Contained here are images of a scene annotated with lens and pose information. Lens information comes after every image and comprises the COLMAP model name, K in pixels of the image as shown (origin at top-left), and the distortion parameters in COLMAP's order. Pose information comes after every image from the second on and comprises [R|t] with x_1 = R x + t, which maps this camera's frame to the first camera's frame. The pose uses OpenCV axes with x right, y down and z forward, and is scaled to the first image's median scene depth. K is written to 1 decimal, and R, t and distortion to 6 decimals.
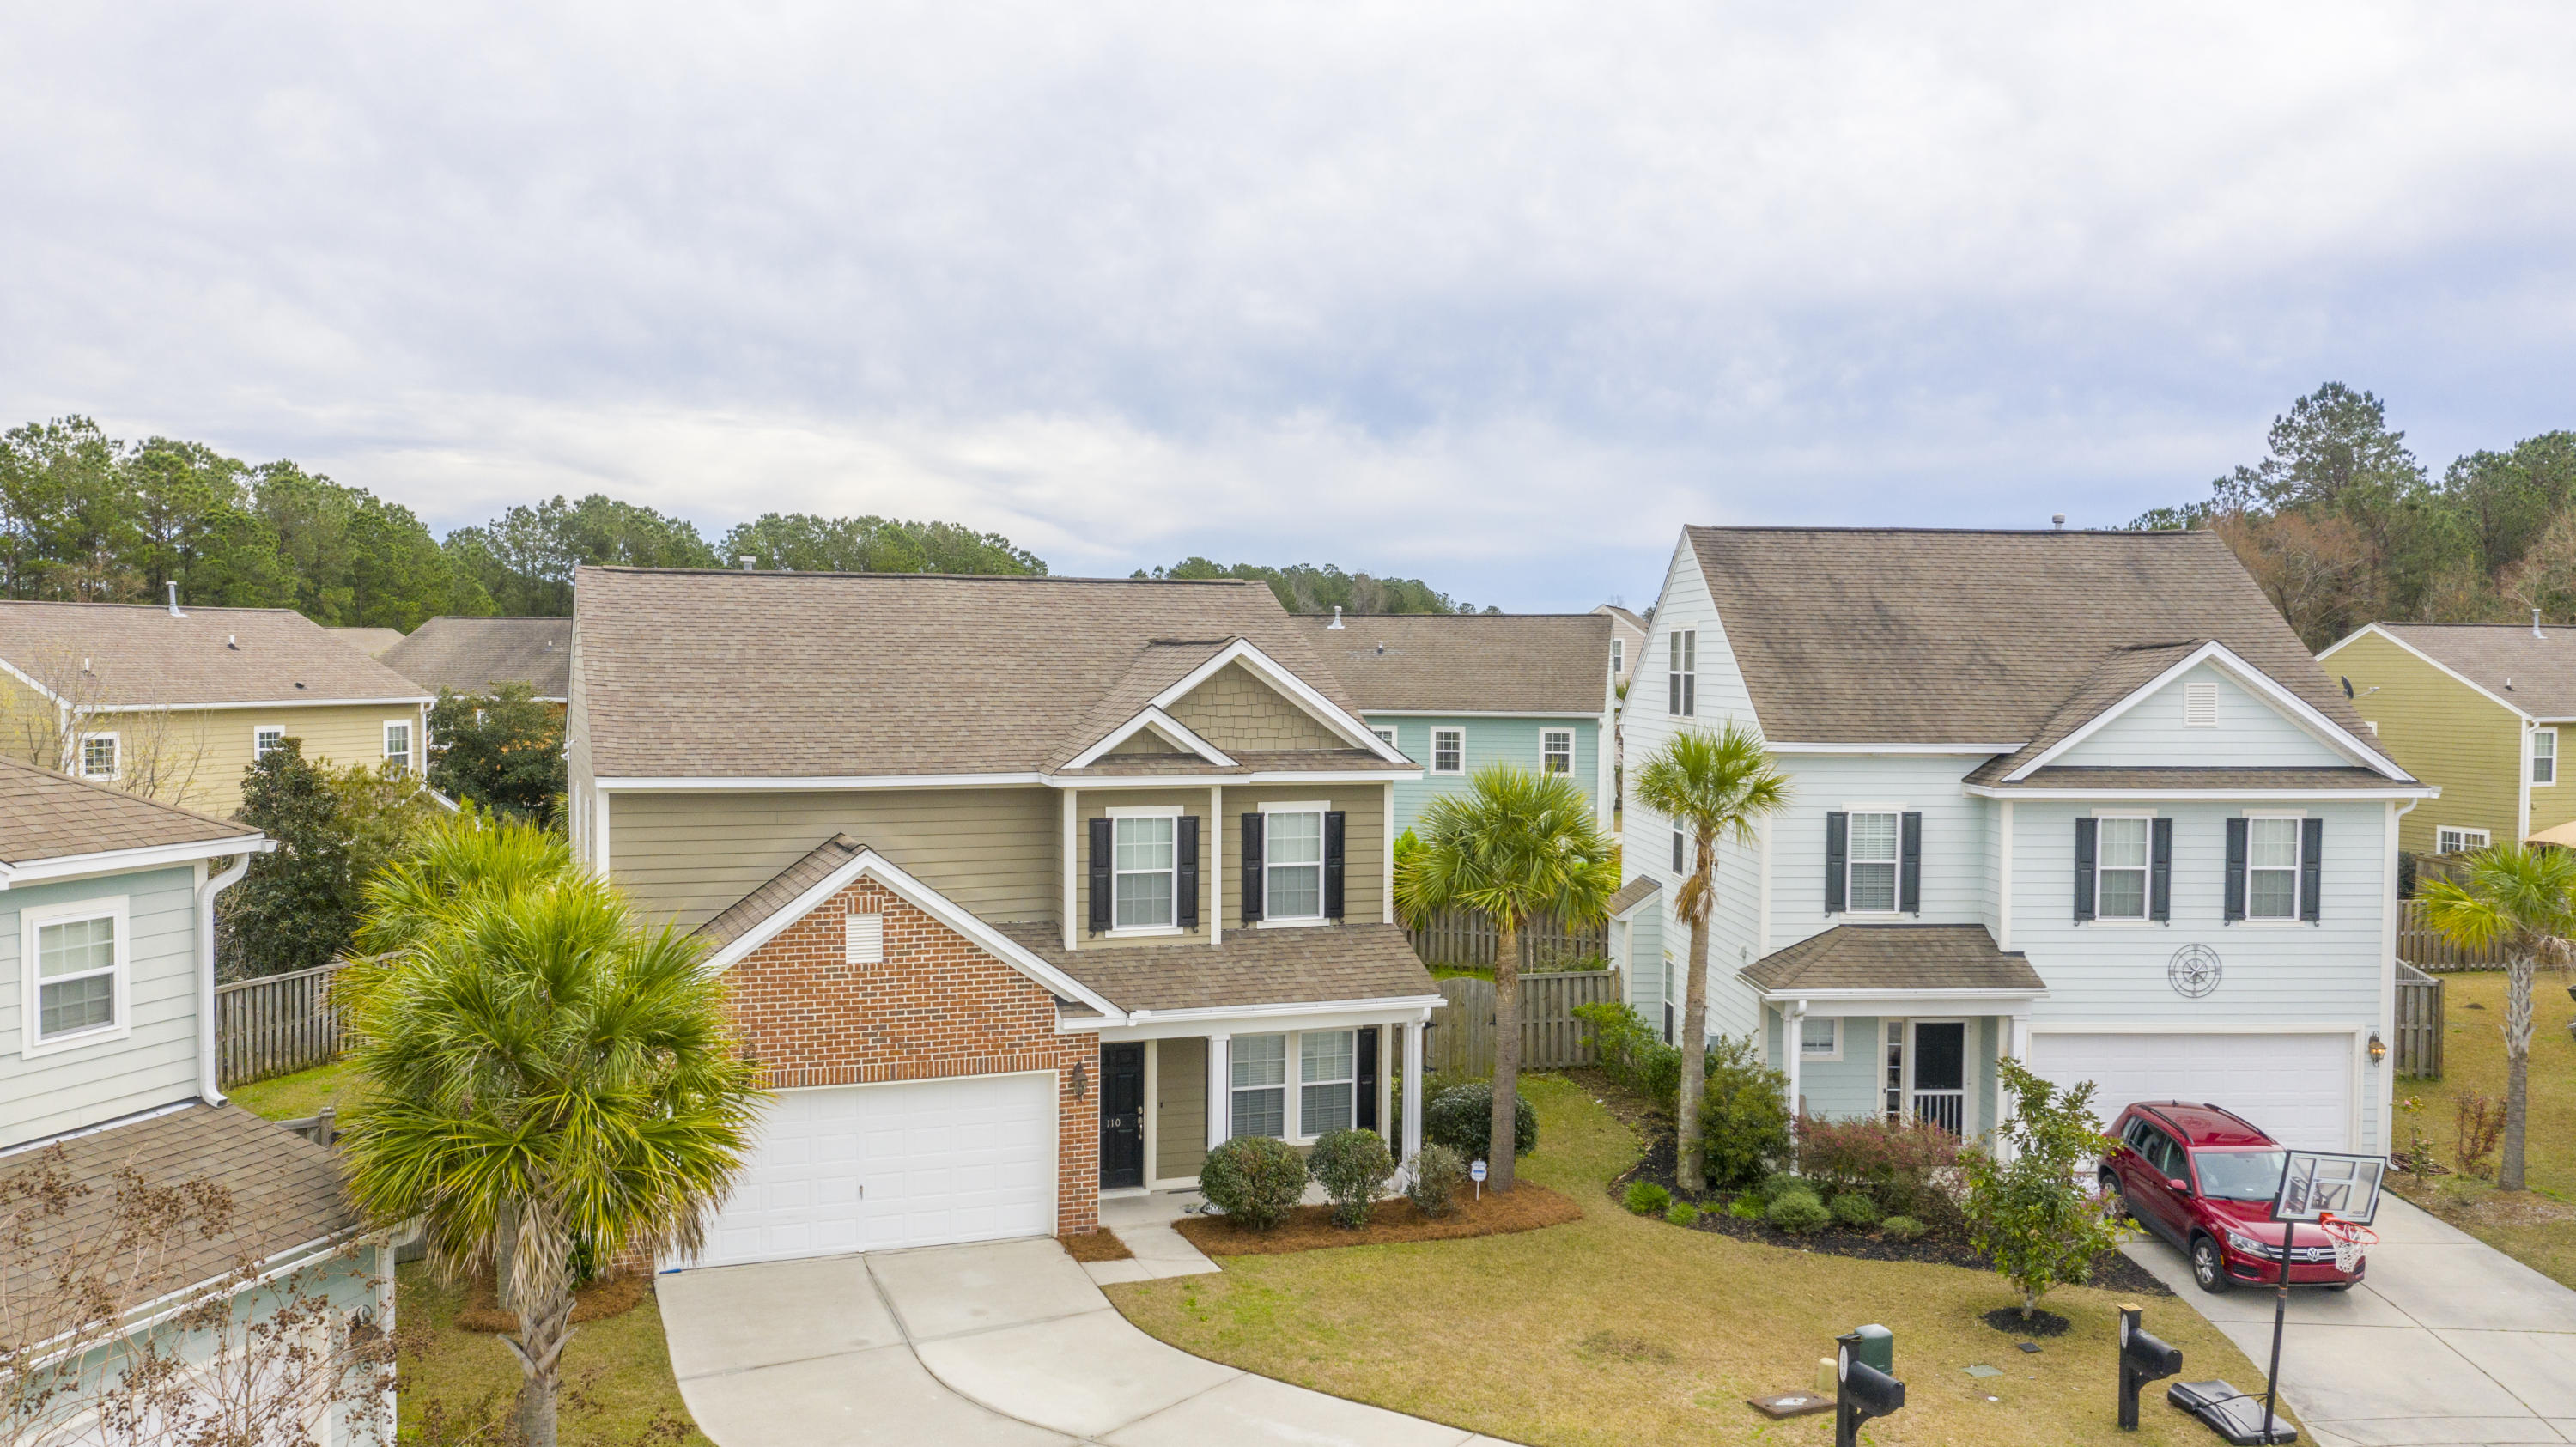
lens RADIAL K [[2070.5, 0, 1285.4], [0, 2070.5, 740.2], [0, 0, 1]] dist [0.001389, -0.000371]
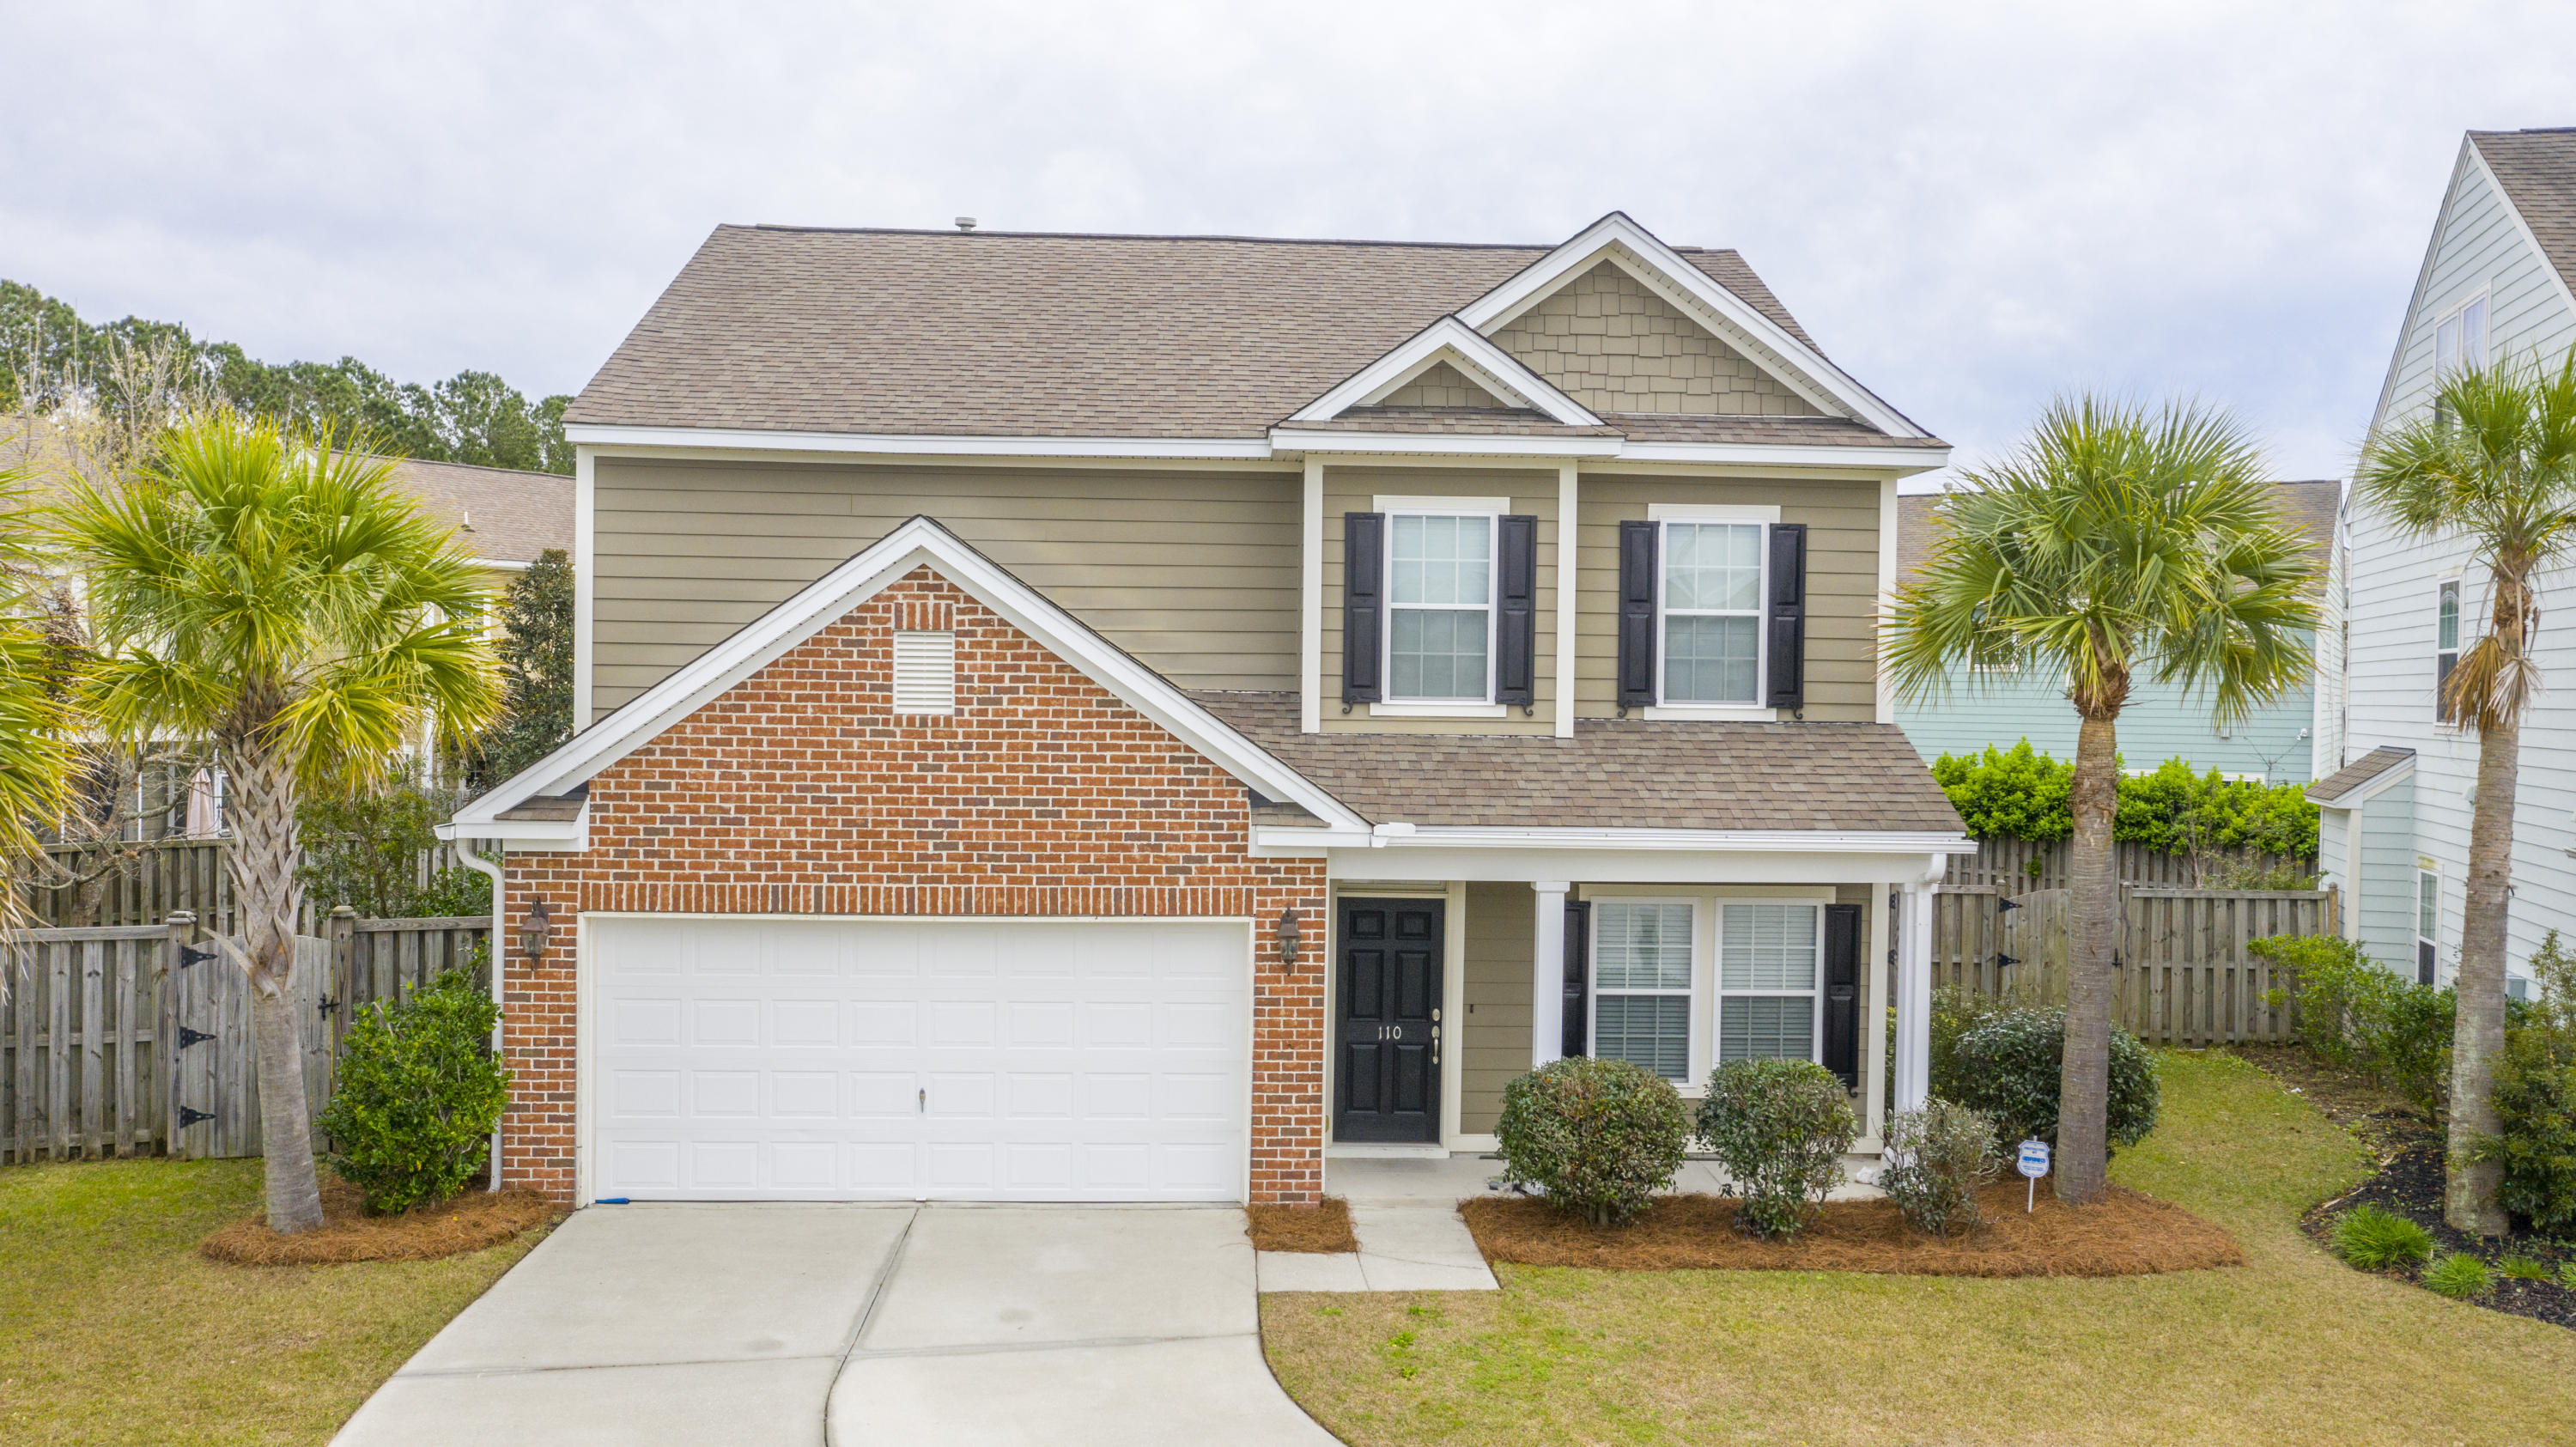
lens RADIAL K [[2070.5, 0, 1285.4], [0, 2070.5, 740.2], [0, 0, 1]] dist [0.001389, -0.000371]
pose [[0.949626, 0.014436, -0.313053, 0.075576], [-0.020602, 0.999653, -0.016396, 0.111626], [0.312708, 0.022020, 0.949594, 0.423318]]
